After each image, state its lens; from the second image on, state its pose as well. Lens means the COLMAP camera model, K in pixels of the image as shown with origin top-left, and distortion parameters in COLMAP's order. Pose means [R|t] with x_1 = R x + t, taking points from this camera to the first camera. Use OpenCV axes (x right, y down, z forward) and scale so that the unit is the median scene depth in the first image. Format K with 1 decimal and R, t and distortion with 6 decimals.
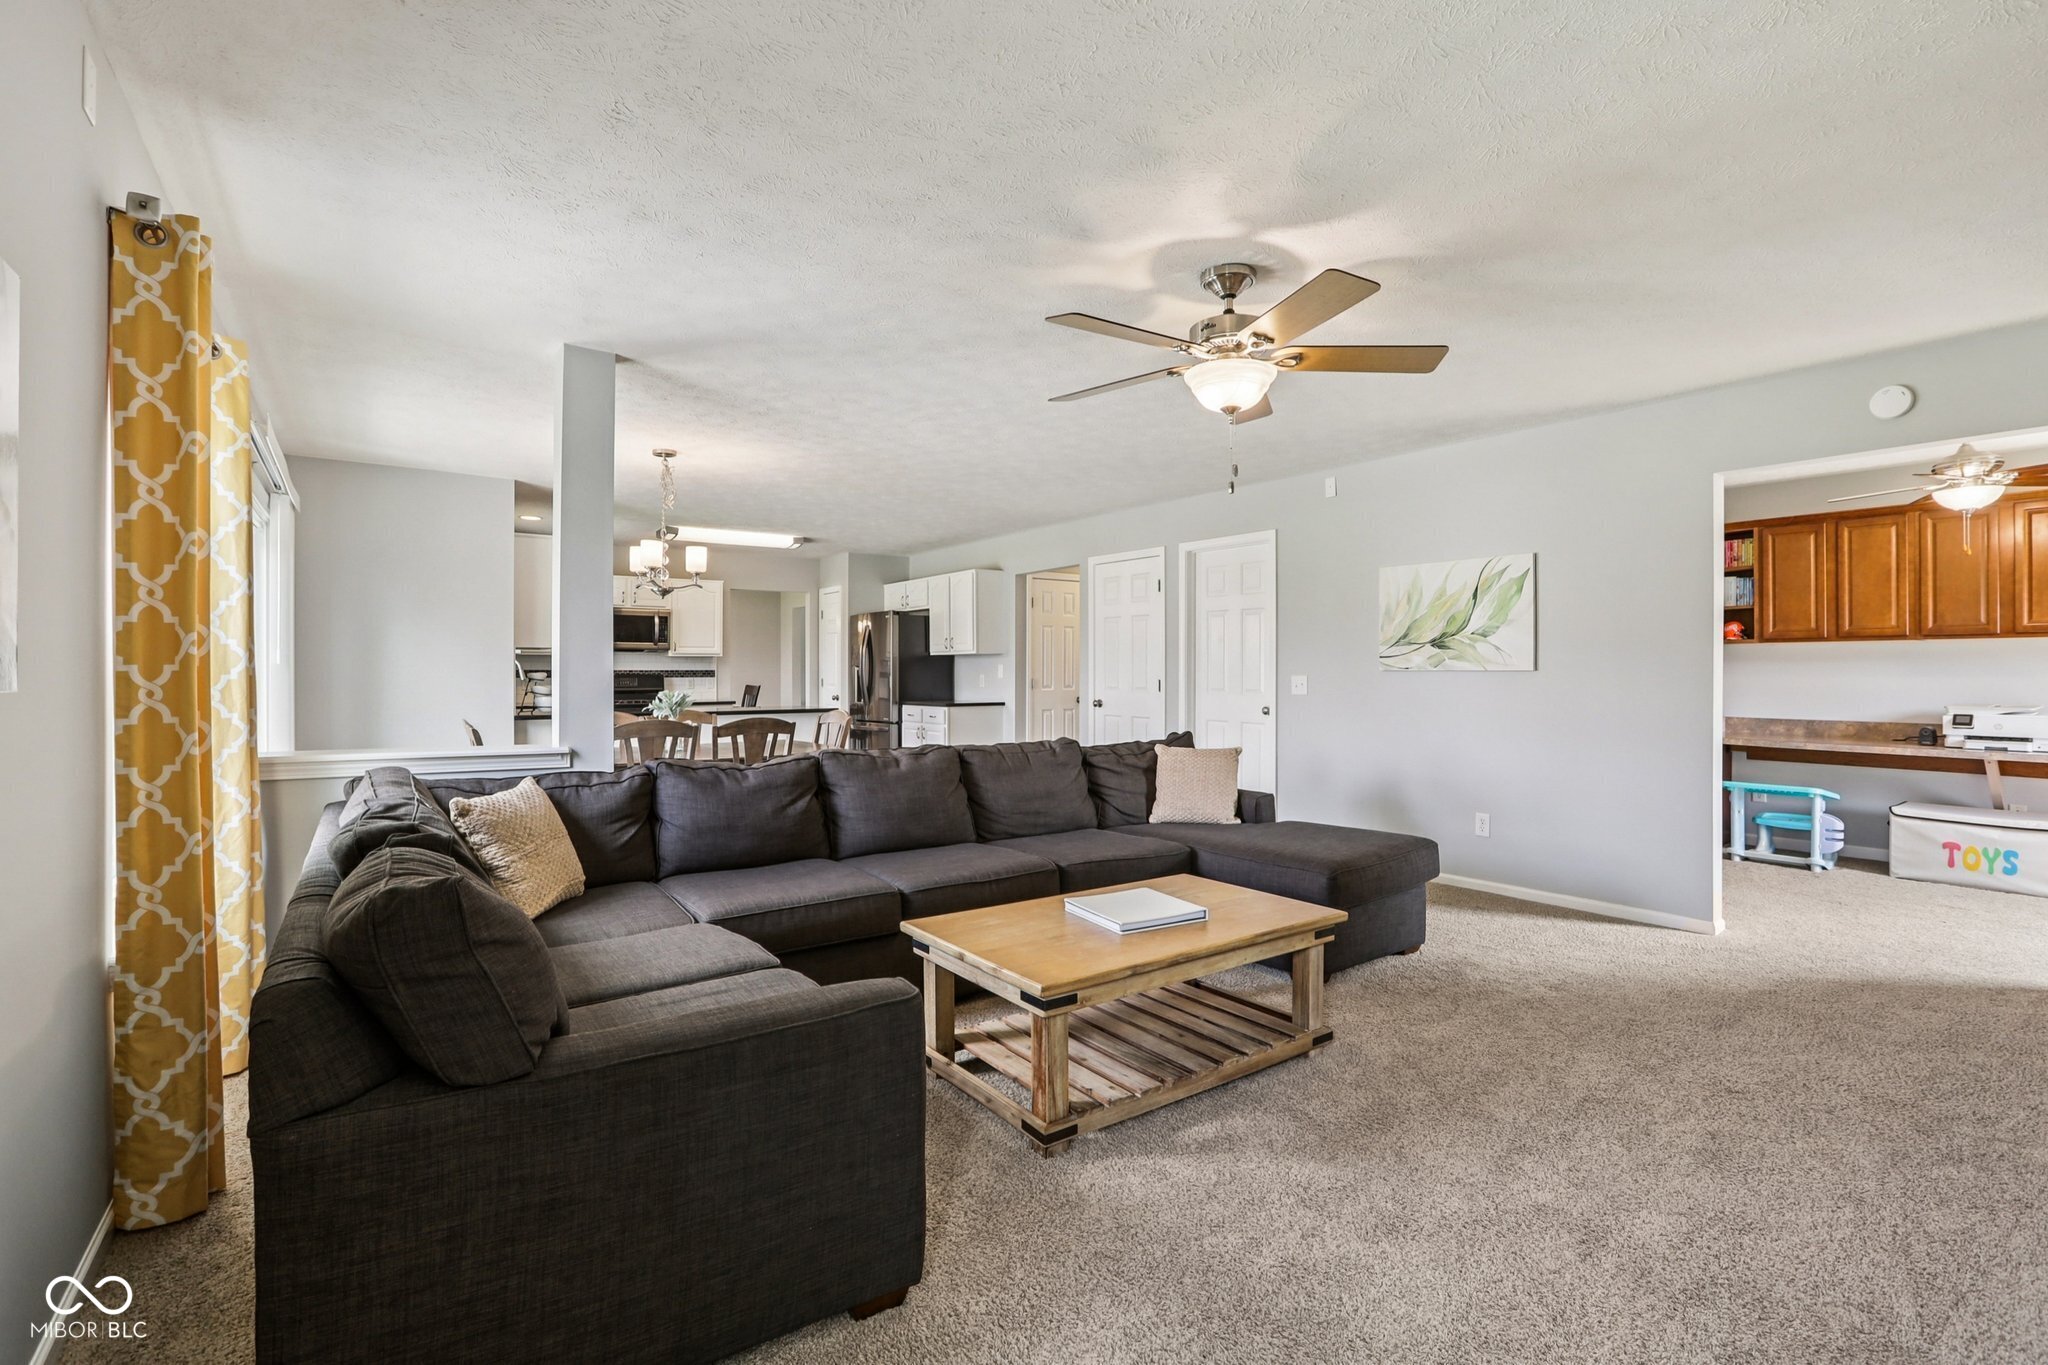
lens RADIAL K [[938.2, 0, 1022.6], [0, 938.2, 679.4], [0, 0, 1]] dist [-0.019816, 0.002333]
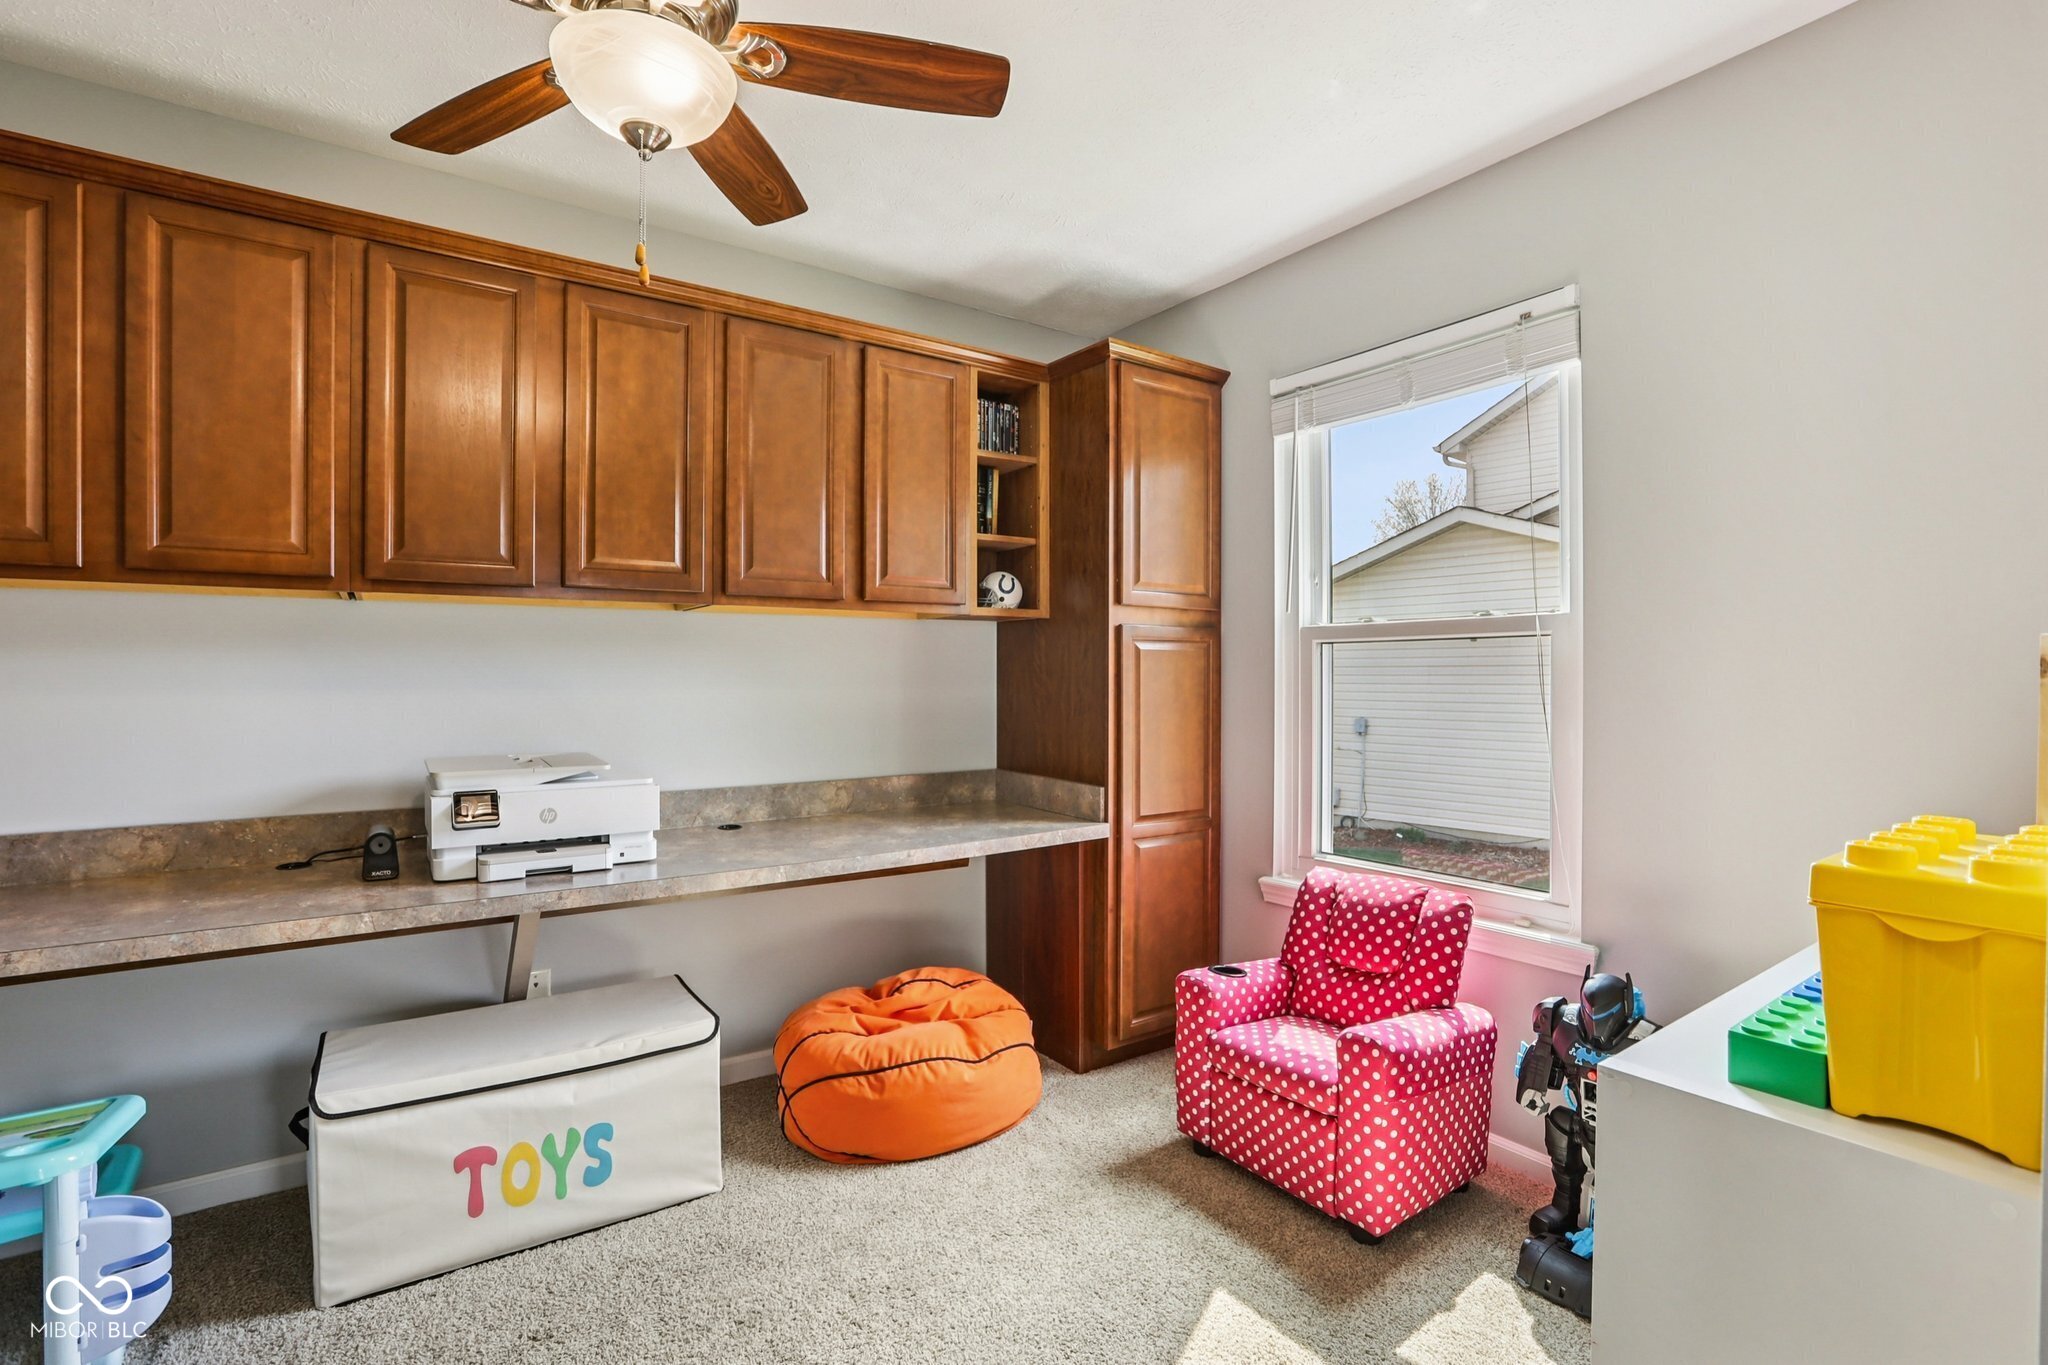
lens RADIAL K [[938.2, 0, 1030.4], [0, 938.2, 675.6], [0, 0, 1]] dist [-0.019816, 0.002333]
pose [[0.008916, -0.000279, 0.999960, 0.629530], [0.006010, 0.999982, 0.000225, -0.008844], [-0.999942, 0.006008, 0.008917, 0.758772]]
